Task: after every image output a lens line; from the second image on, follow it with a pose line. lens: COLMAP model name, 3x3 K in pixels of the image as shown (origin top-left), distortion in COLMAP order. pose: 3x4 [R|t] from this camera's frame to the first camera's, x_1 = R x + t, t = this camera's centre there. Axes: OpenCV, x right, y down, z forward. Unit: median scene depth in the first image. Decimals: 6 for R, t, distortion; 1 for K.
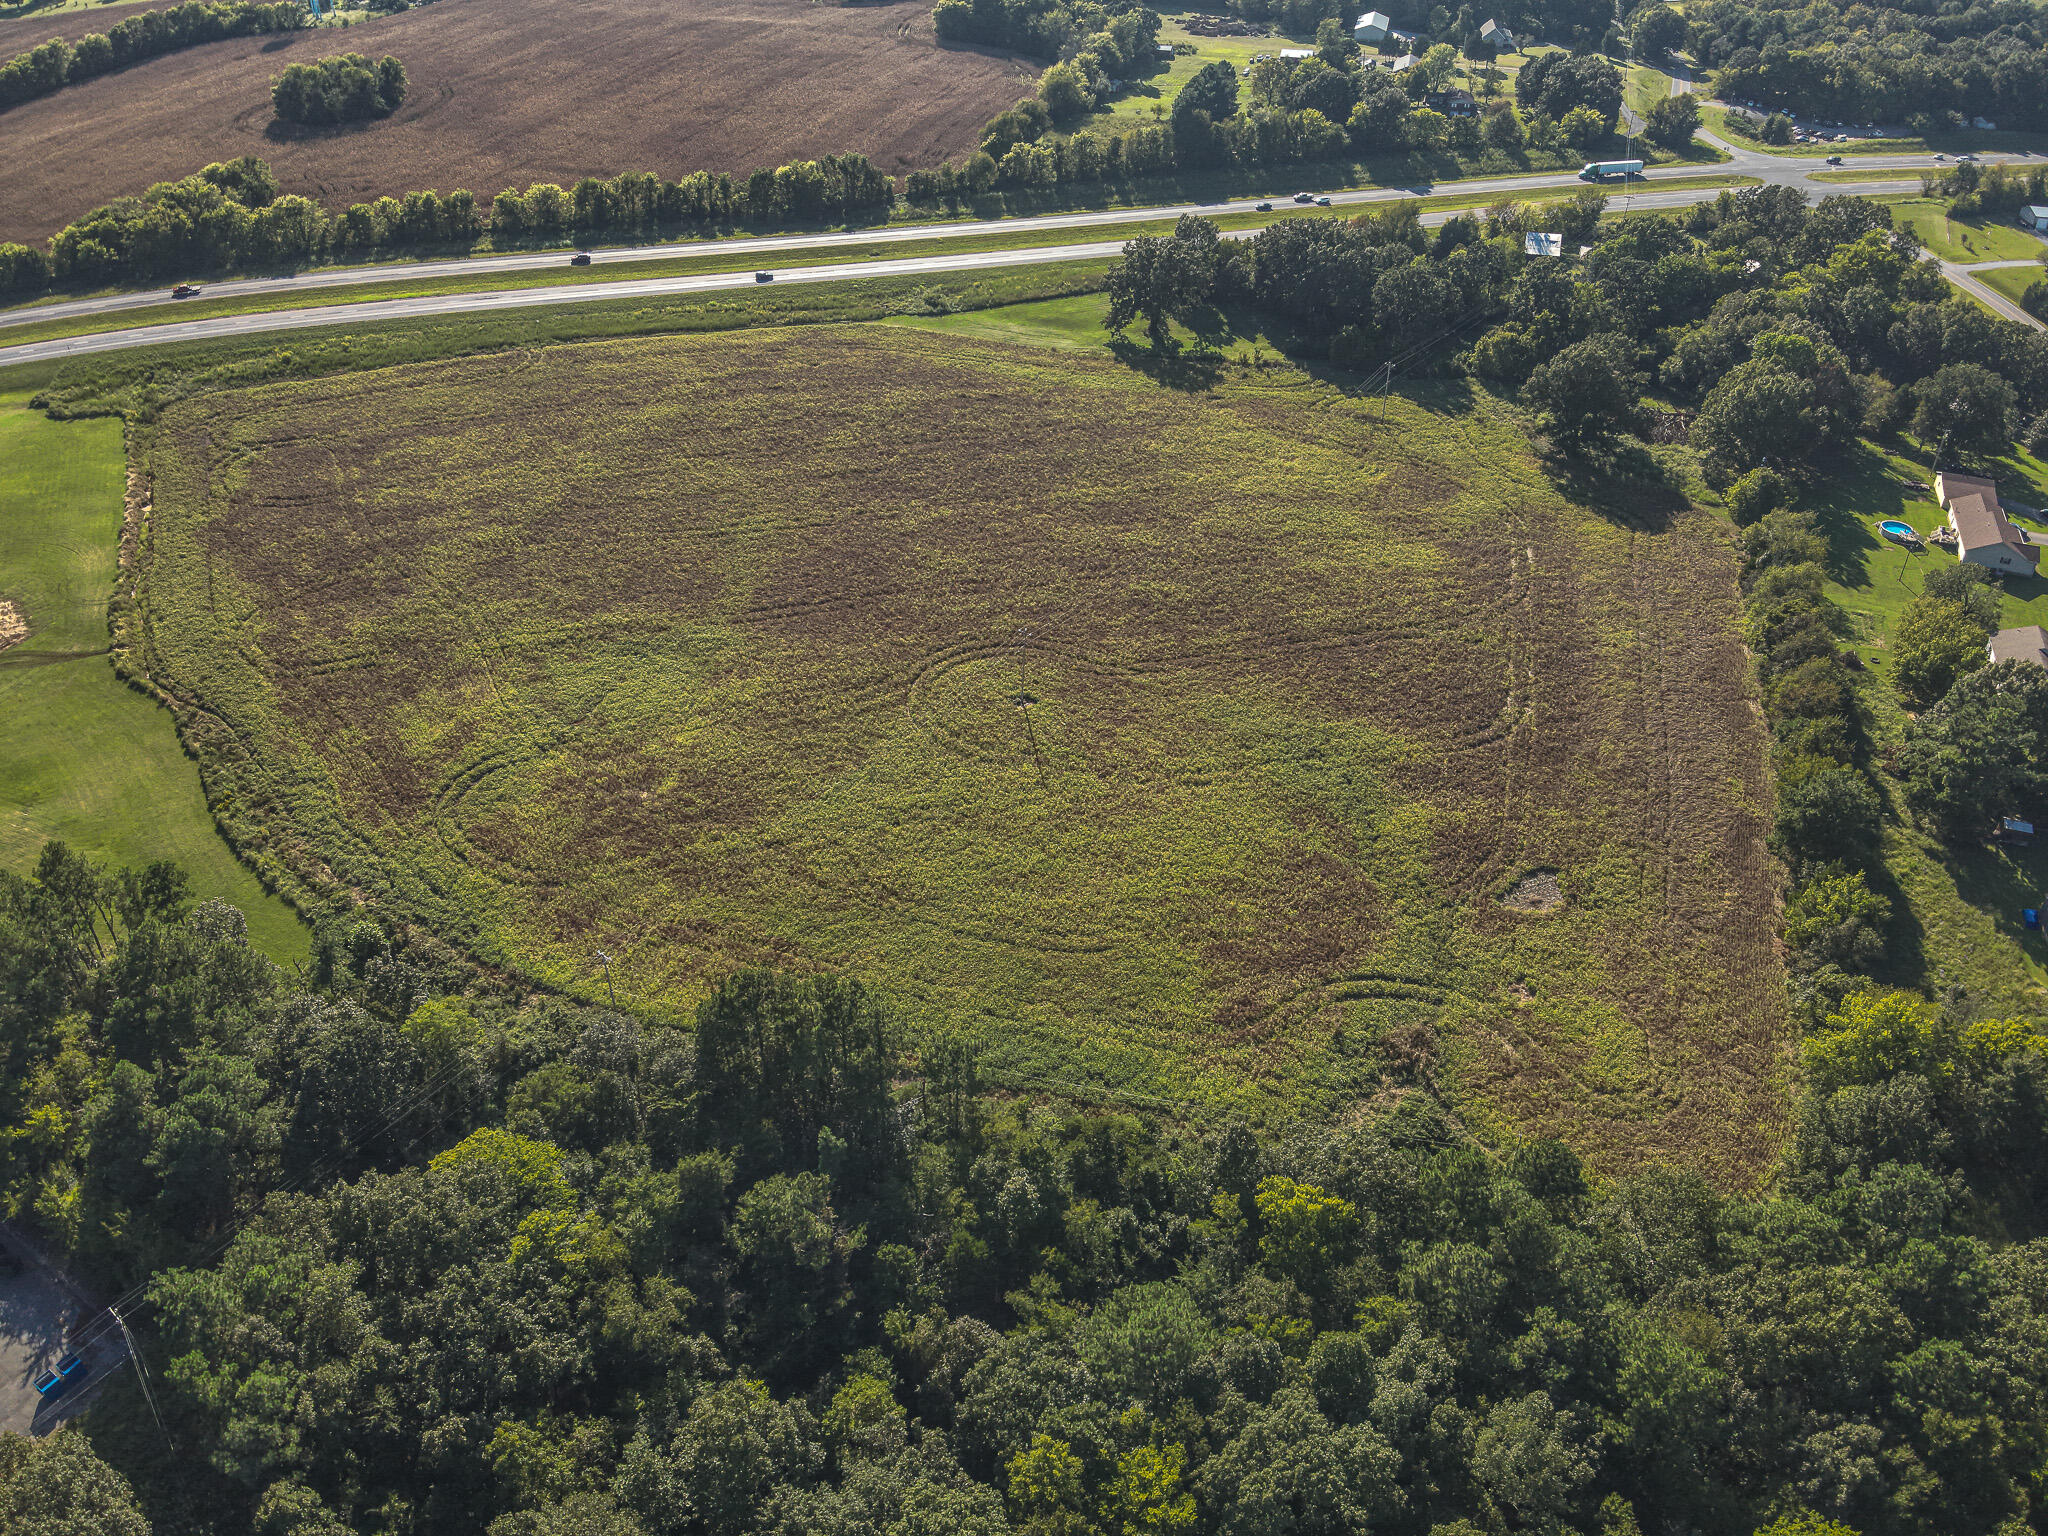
lens RADIAL K [[1486.7, 0, 1040.5], [0, 1486.7, 781.9], [0, 0, 1]] dist [0.092875, -0.186034]
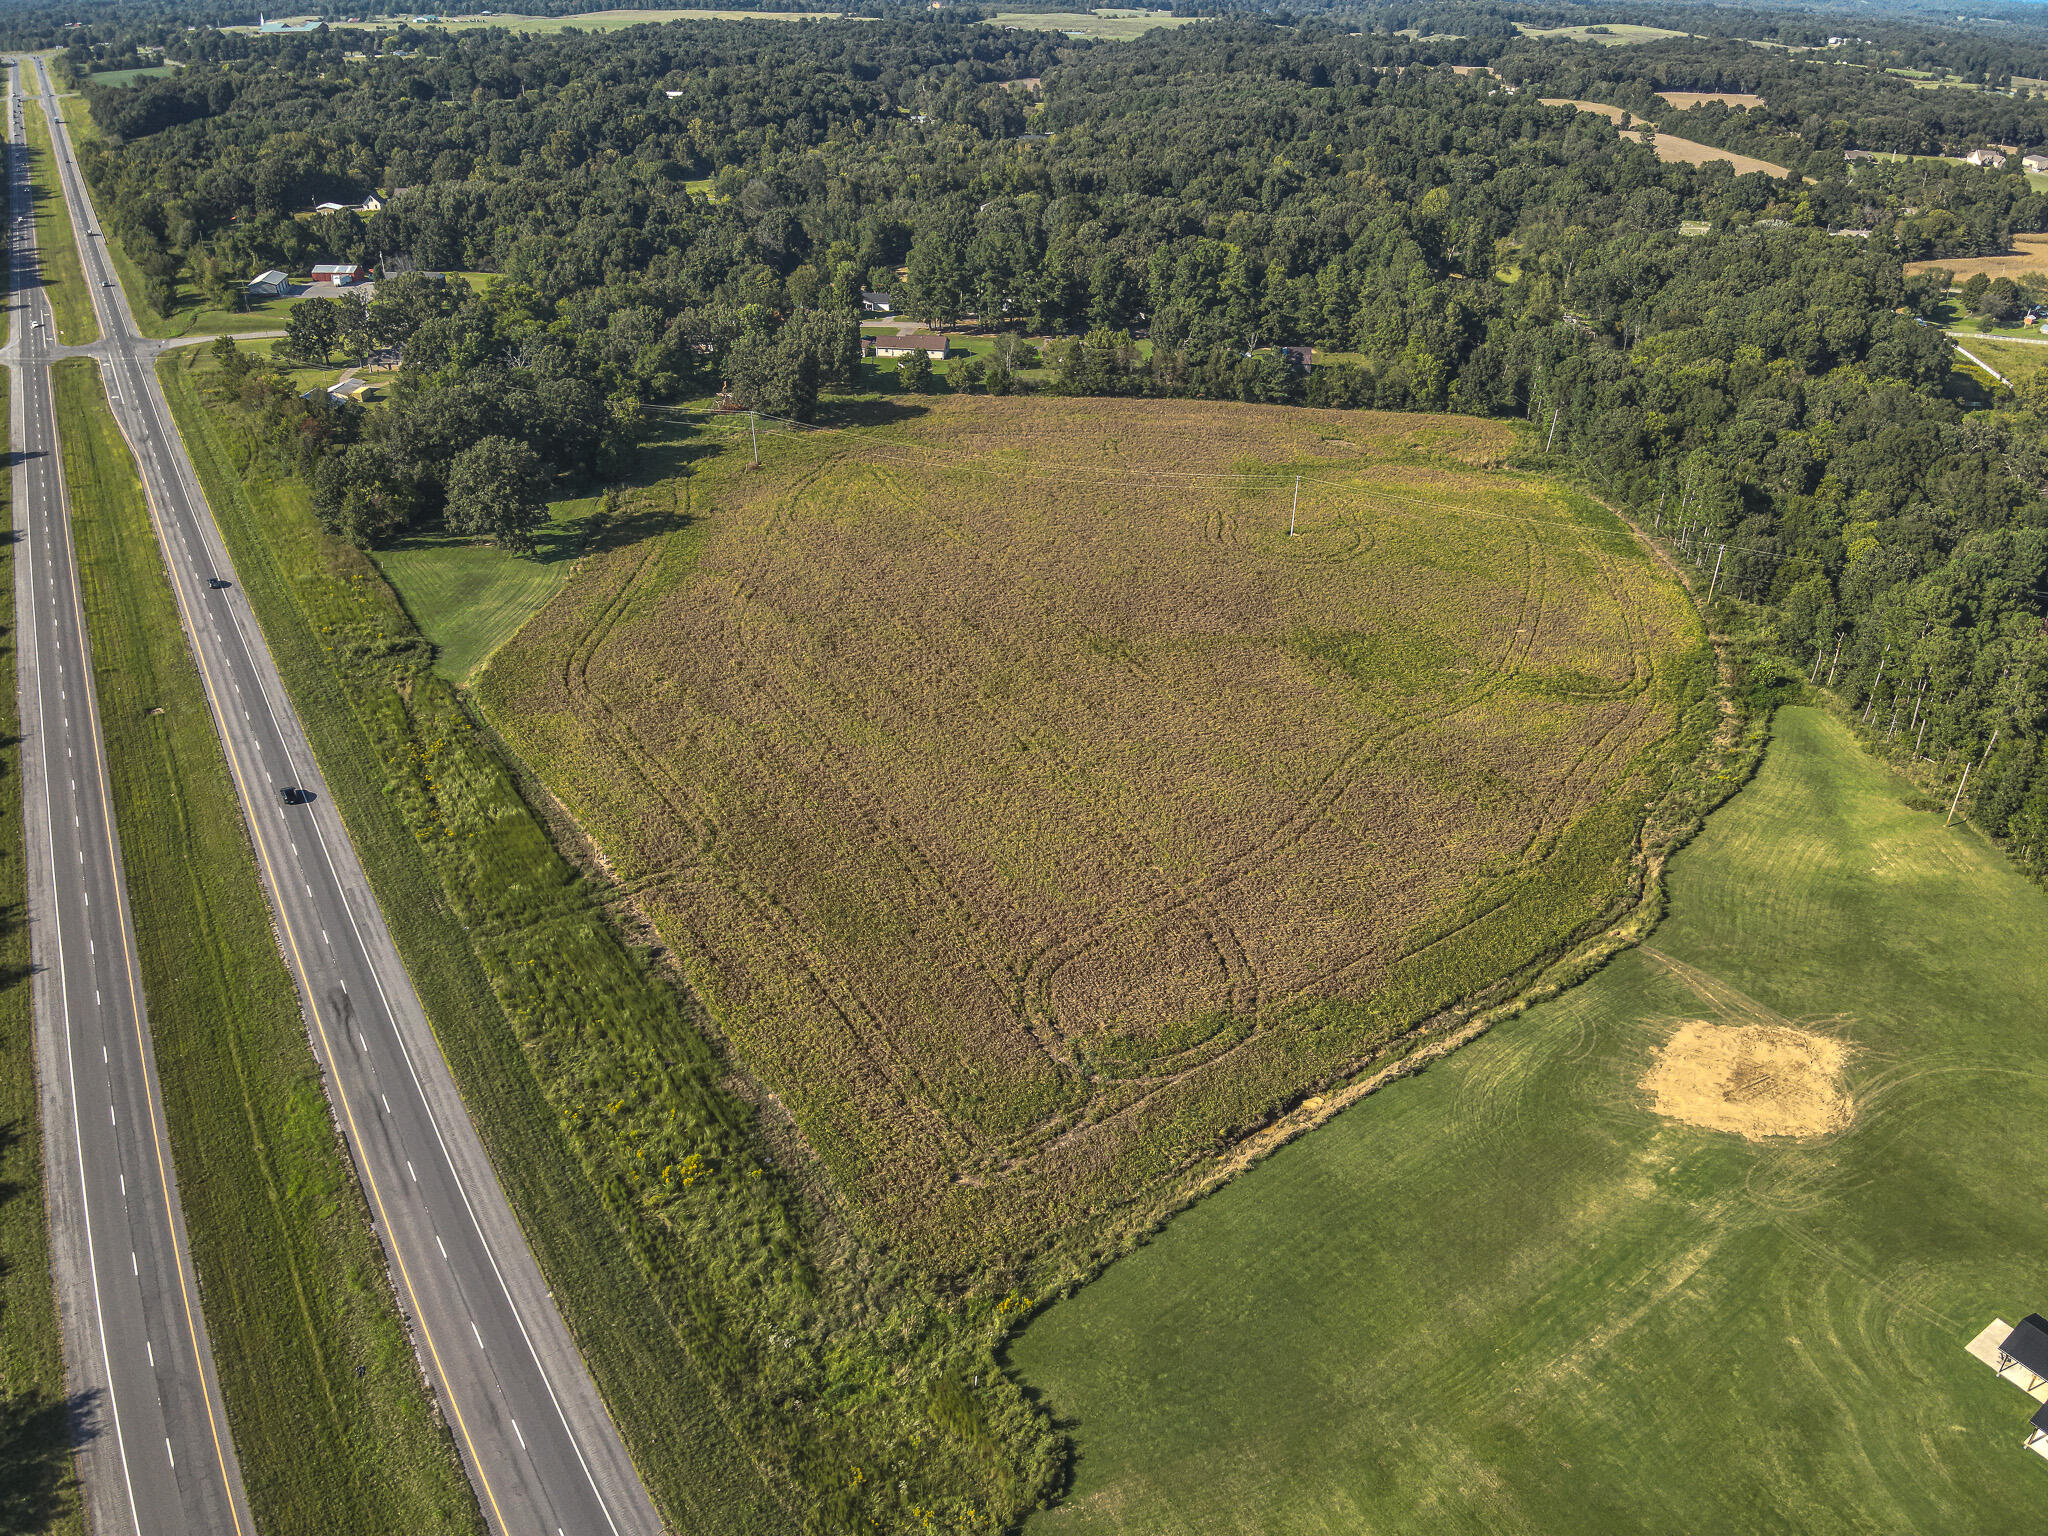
lens RADIAL K [[1486.7, 0, 1020.1], [0, 1486.7, 774.8], [0, 0, 1]] dist [0.092875, -0.186034]
pose [[-0.233159, -0.477572, 0.847090, -0.782606], [0.570663, 0.638137, 0.516842, -0.492267], [-0.787389, 0.603909, 0.123745, 0.736622]]
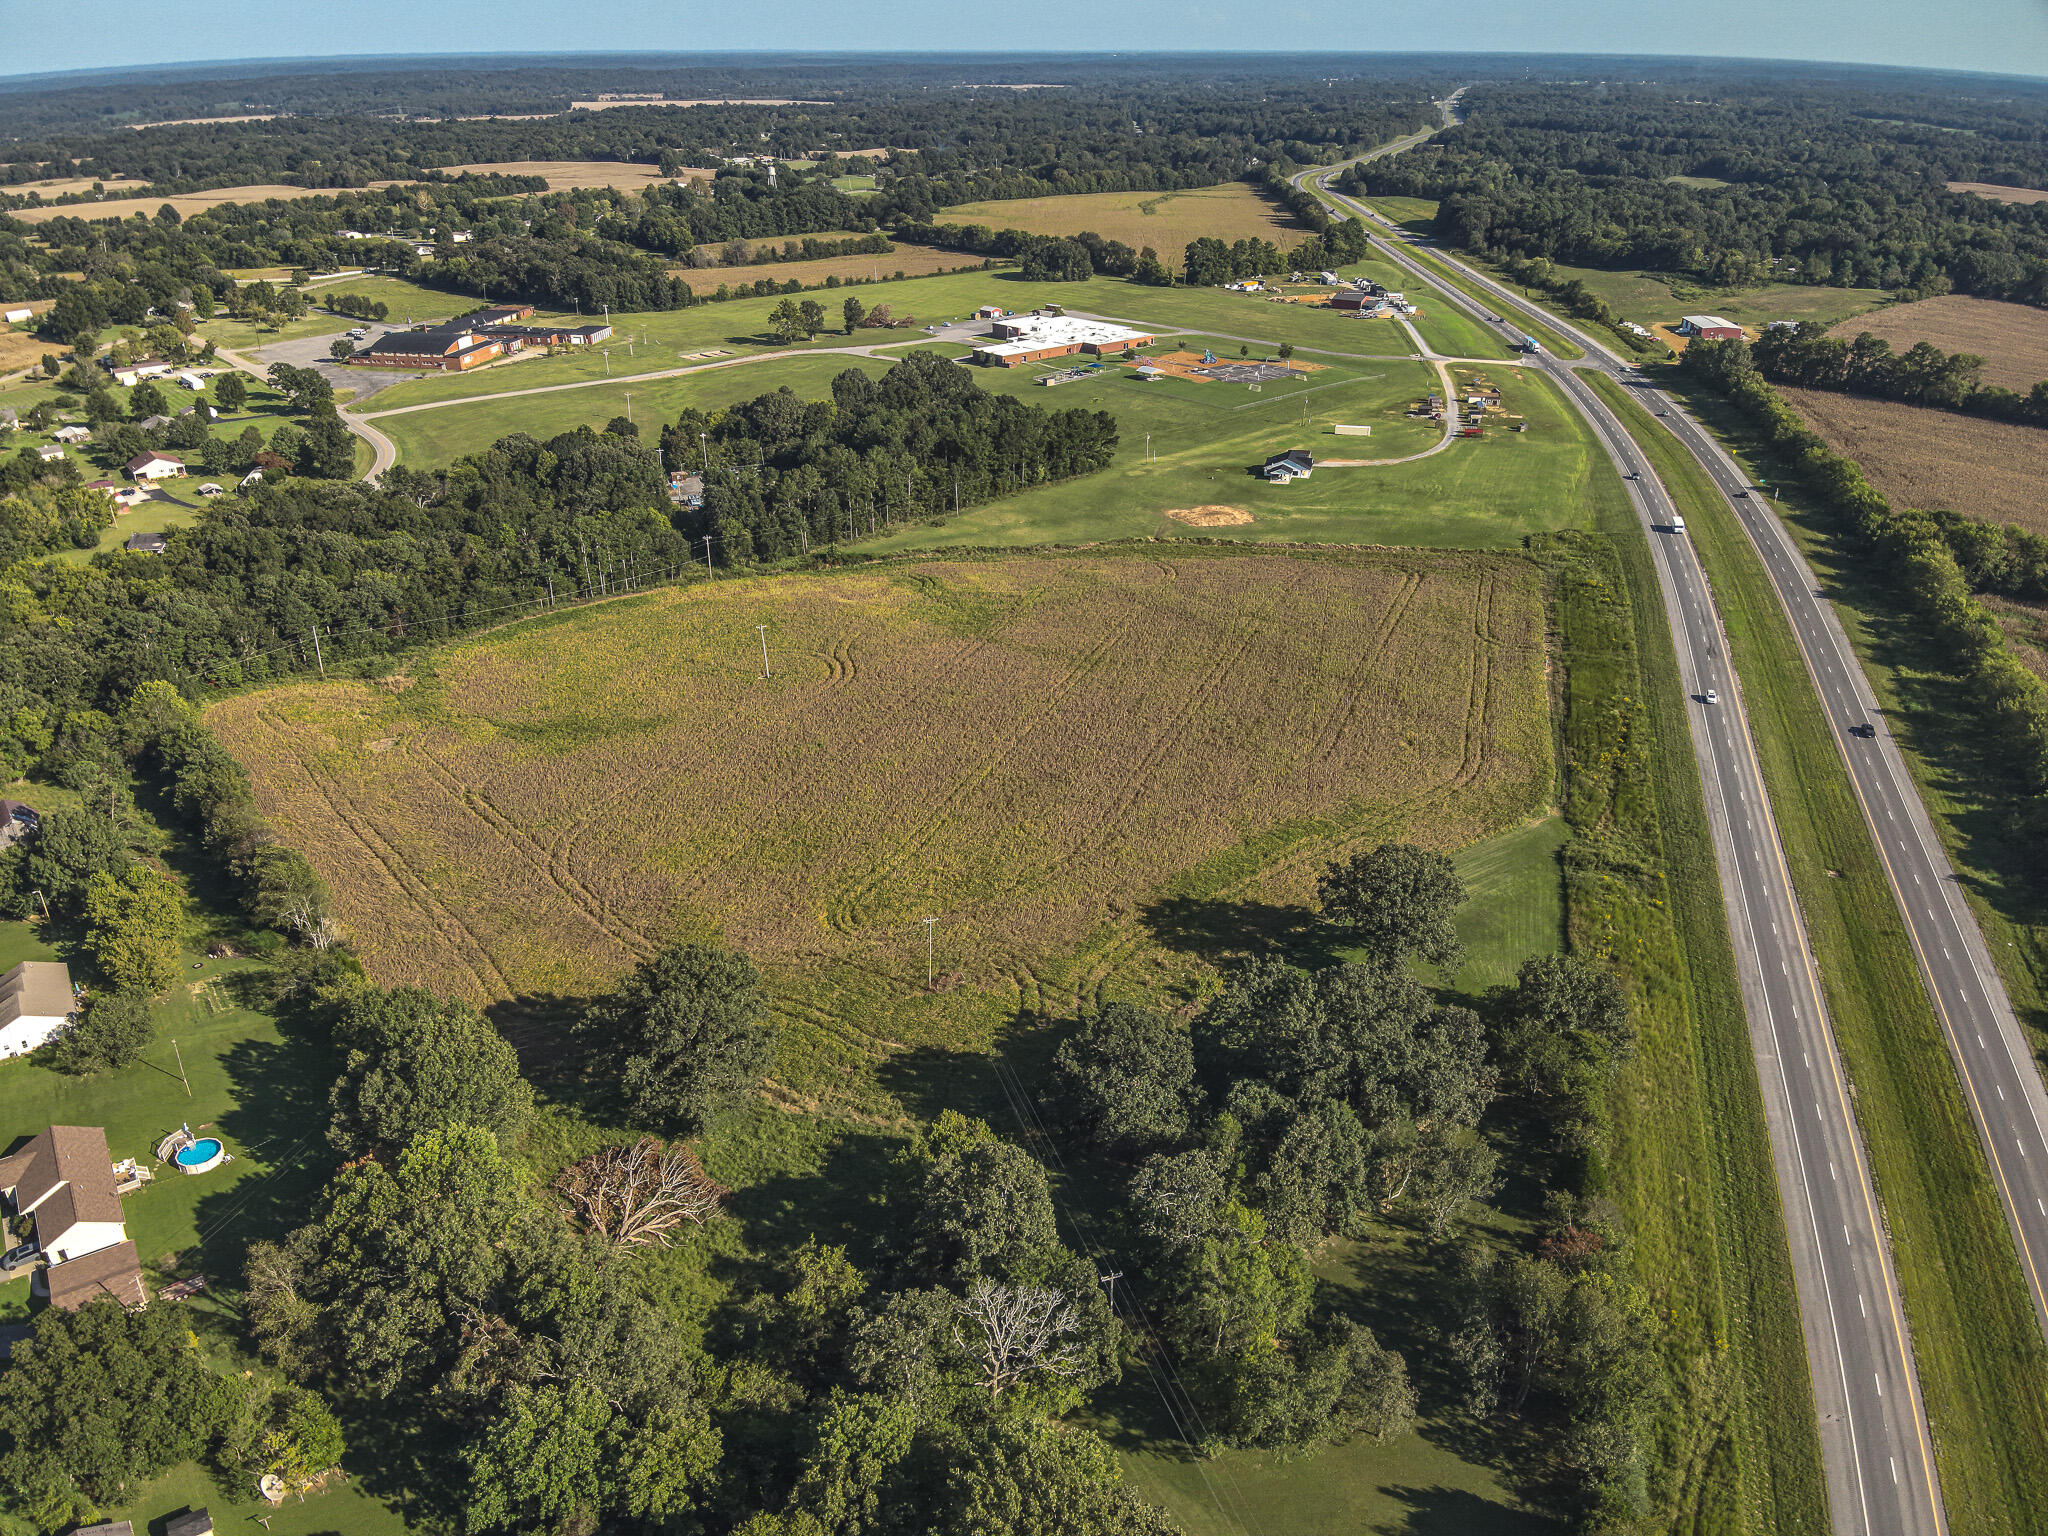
lens RADIAL K [[1486.7, 0, 1018.5], [0, 1486.7, 783.8], [0, 0, 1]] dist [0.092875, -0.186034]
pose [[-0.582746, 0.356379, -0.730343, 0.602252], [-0.485731, 0.567762, 0.664614, -0.692792], [0.651516, 0.742052, -0.157756, 0.932157]]
